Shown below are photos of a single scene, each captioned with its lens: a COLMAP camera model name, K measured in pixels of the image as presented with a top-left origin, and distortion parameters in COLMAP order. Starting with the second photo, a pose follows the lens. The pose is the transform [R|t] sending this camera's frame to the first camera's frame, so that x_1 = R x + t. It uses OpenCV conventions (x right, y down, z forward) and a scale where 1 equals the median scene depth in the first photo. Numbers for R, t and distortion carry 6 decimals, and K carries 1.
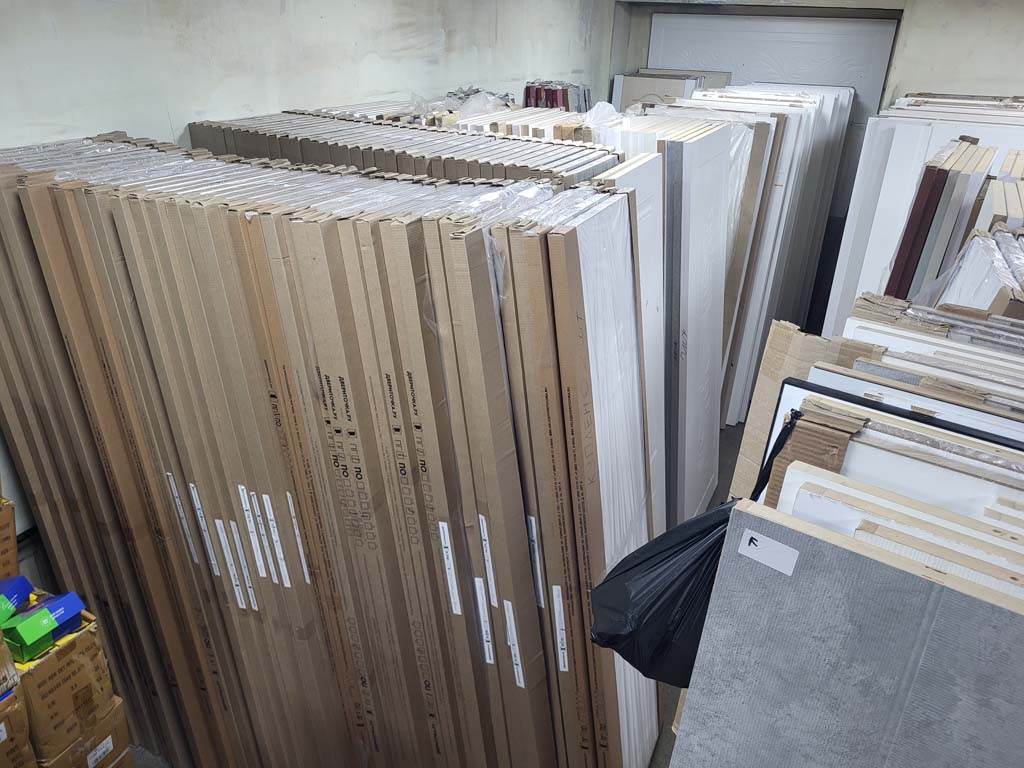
lens RADIAL K [[796.1, 0, 513.3], [0, 796.1, 379.7], [0, 0, 1]] dist [0.048755, -0.028772]
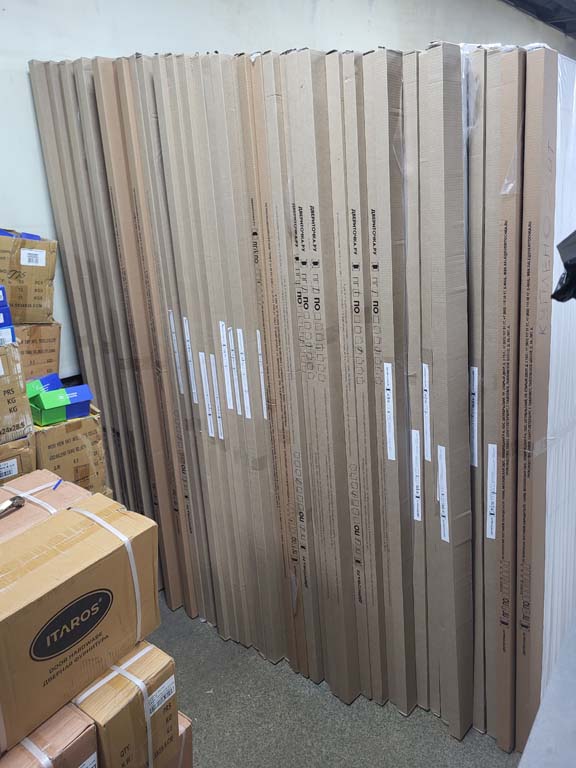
lens RADIAL K [[597.1, 0, 286.6], [0, 597.1, 385.7], [0, 0, 1]] dist [0.048755, -0.028772]
pose [[0.951847, 0.107173, -0.287230, 0.016343], [-0.129662, 0.989717, -0.060395, 0.270880], [0.277804, 0.094730, 0.955956, 0.191265]]
